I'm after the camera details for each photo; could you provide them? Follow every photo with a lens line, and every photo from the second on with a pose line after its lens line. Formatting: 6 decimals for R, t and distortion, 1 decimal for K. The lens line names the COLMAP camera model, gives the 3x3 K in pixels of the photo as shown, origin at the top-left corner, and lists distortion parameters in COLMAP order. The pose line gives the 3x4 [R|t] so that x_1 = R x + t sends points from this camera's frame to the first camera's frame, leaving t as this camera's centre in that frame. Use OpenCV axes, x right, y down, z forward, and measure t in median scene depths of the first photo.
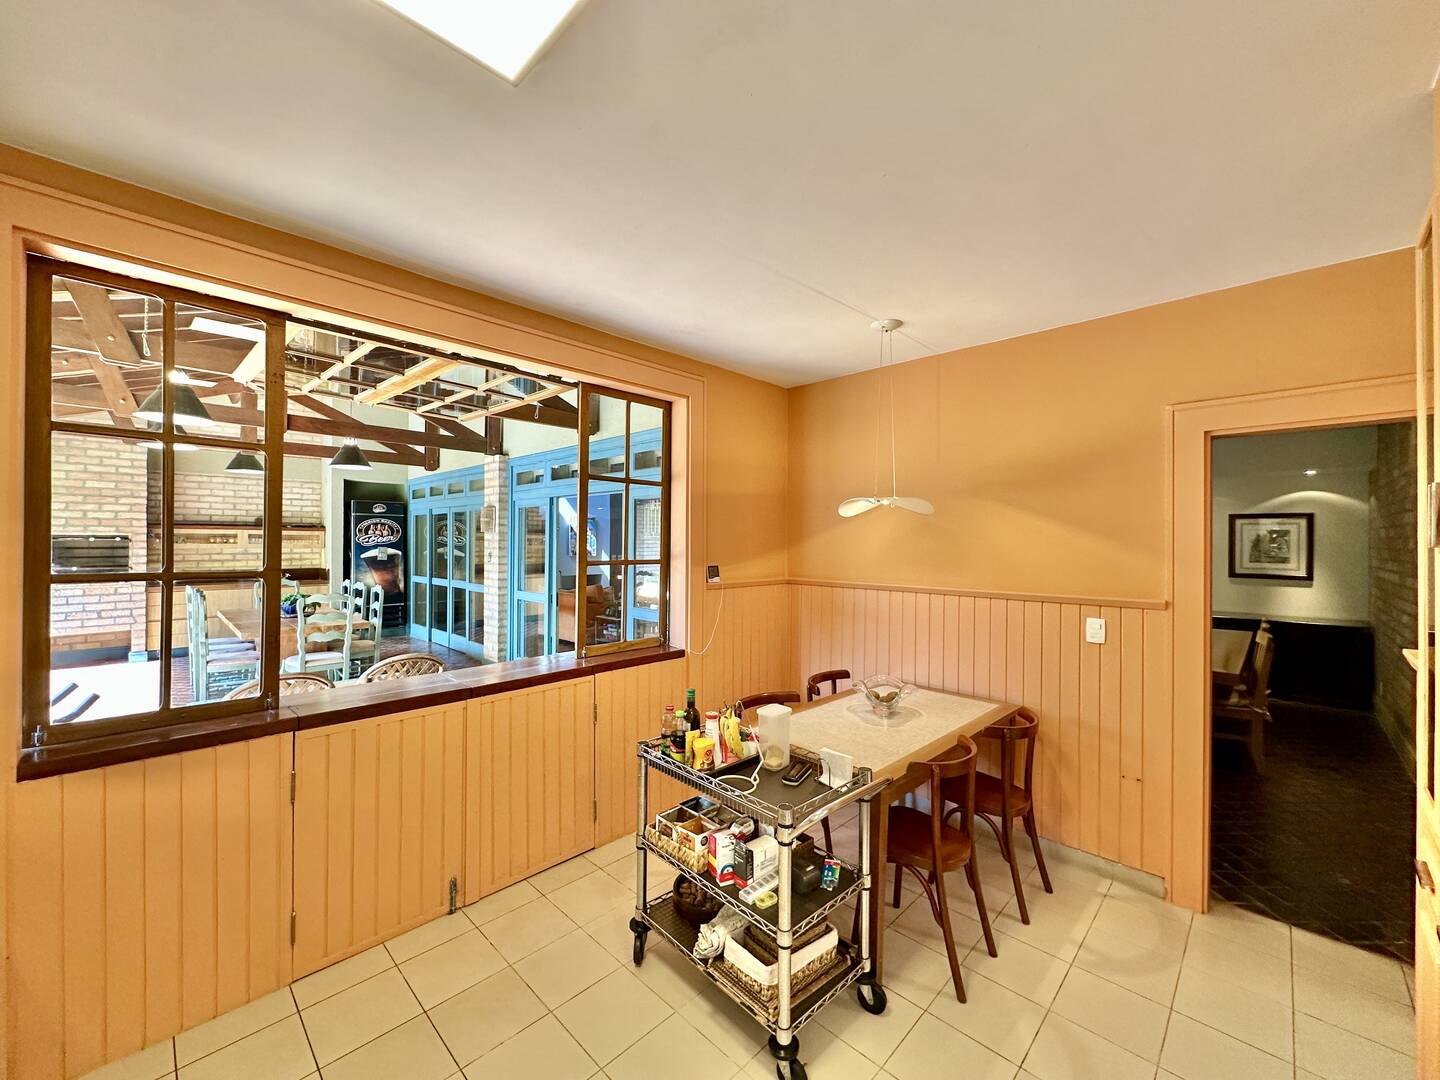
lens RADIAL K [[572.3, 0, 718.3], [0, 572.3, 537.1], [0, 0, 1]] dist [-0.003163, -0.000036]
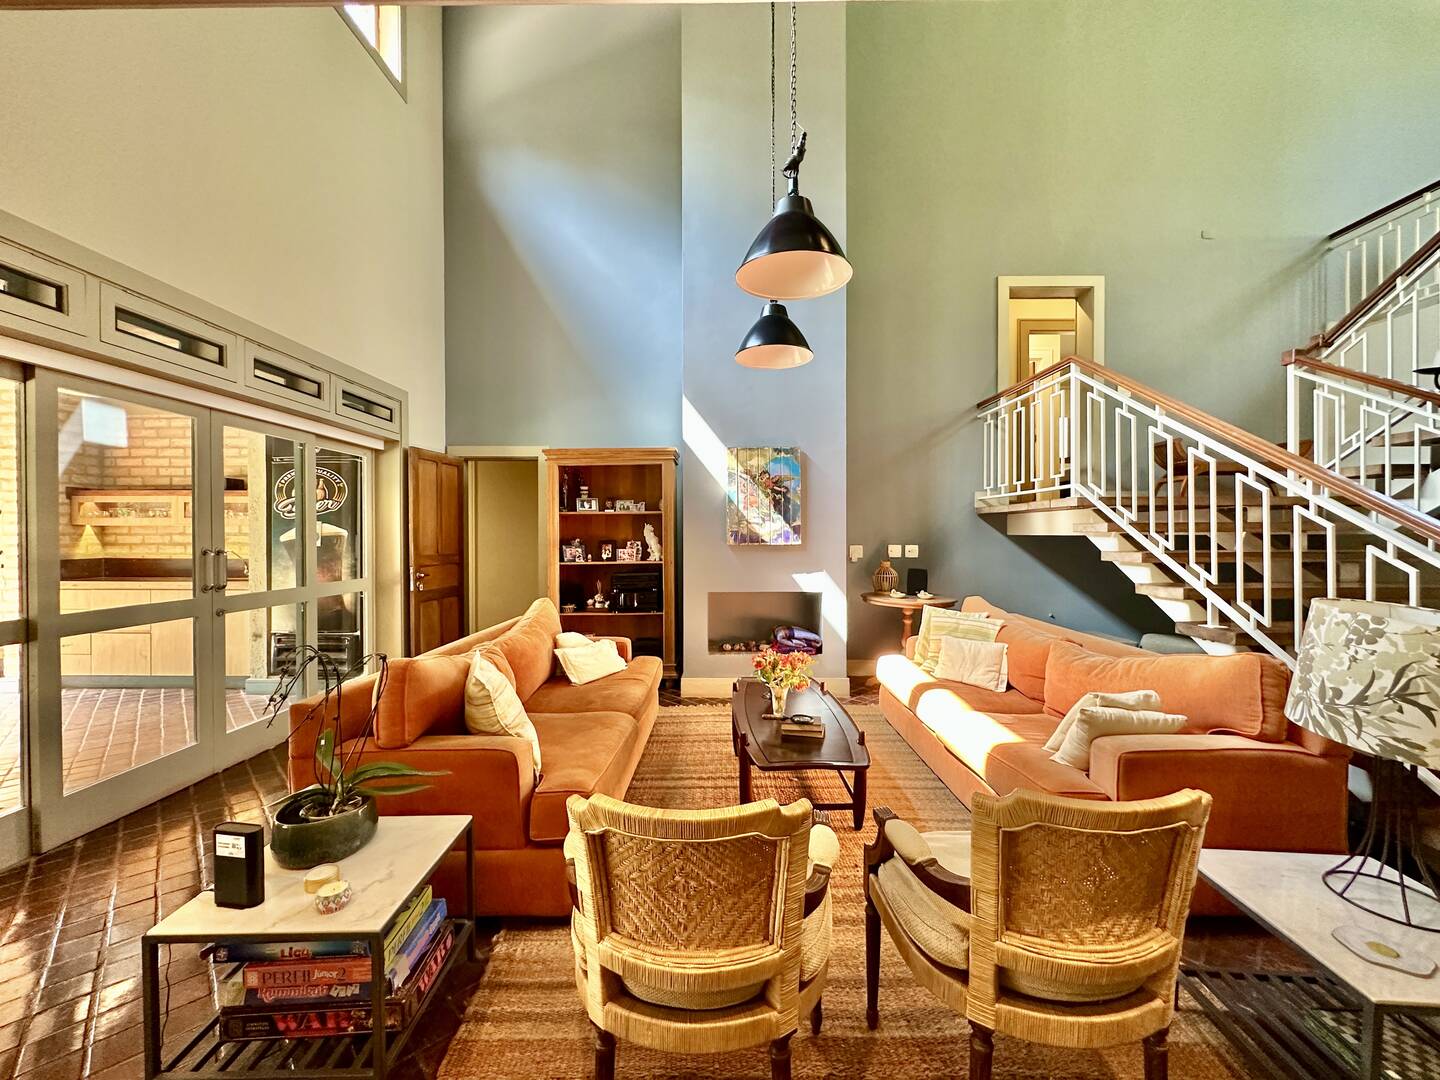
lens RADIAL K [[572.3, 0, 718.3], [0, 572.3, 537.1], [0, 0, 1]] dist [-0.003163, -0.000036]
pose [[0.693876, -0.003843, -0.720085, 0.041172], [0.009640, 0.999946, 0.003953, 0.036563], [0.720030, -0.009684, 0.693875, 0.997643]]
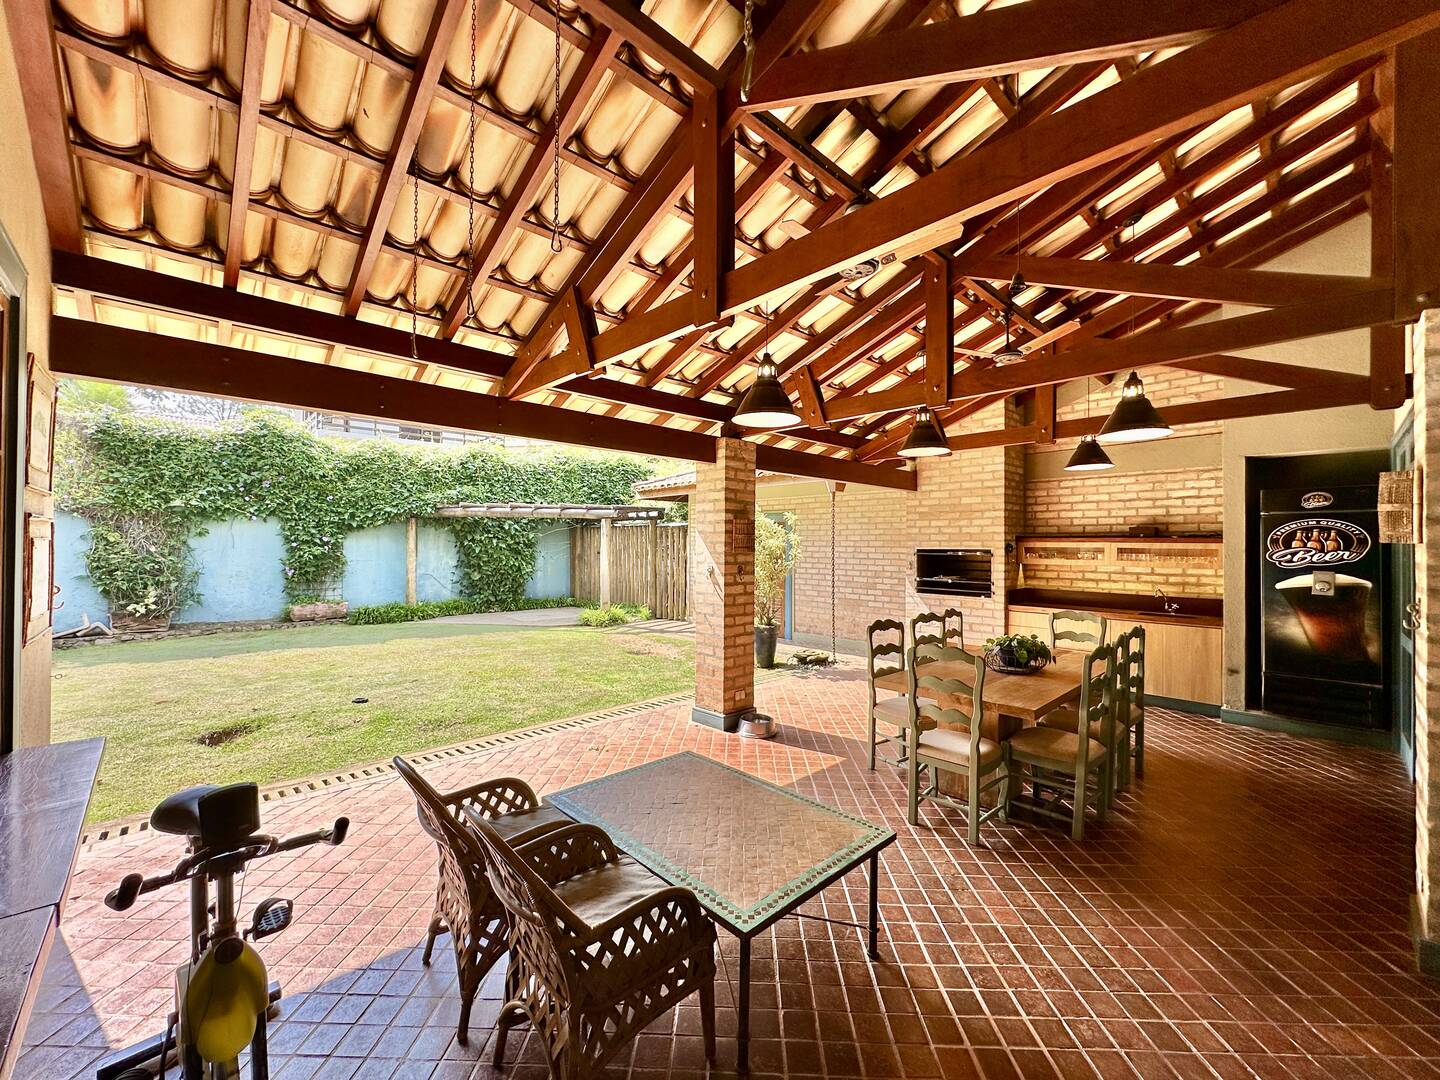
lens RADIAL K [[575.5, 0, 720.9], [0, 575.5, 540.1], [0, 0, 1]] dist [-0.003261, 0.000880]
pose [[-0.033670, -0.014728, -0.999324, -0.030636], [-0.001228, 0.999891, -0.014695, -0.003818], [0.999432, 0.000733, -0.033685, 0.497447]]
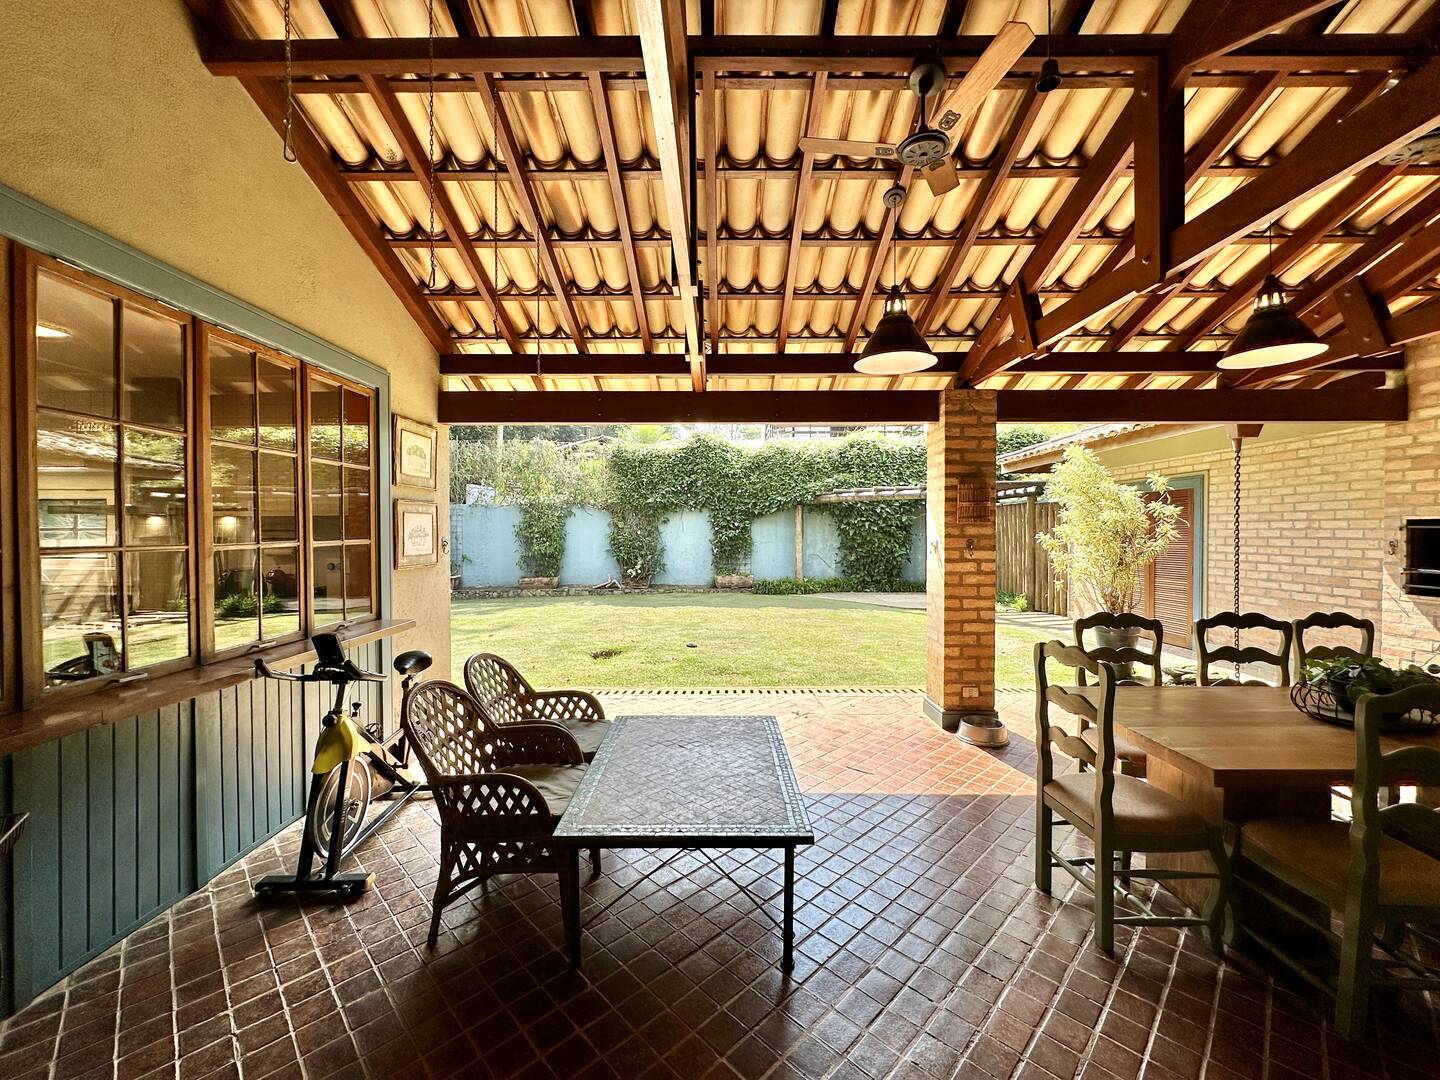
lens RADIAL K [[575.5, 0, 720.9], [0, 575.5, 540.1], [0, 0, 1]] dist [-0.003261, 0.000880]
pose [[-0.714130, 0.004565, -0.699998, -0.126103], [0.000659, 0.999983, 0.005849, 0.012488], [0.700013, 0.003716, -0.714121, 0.716980]]
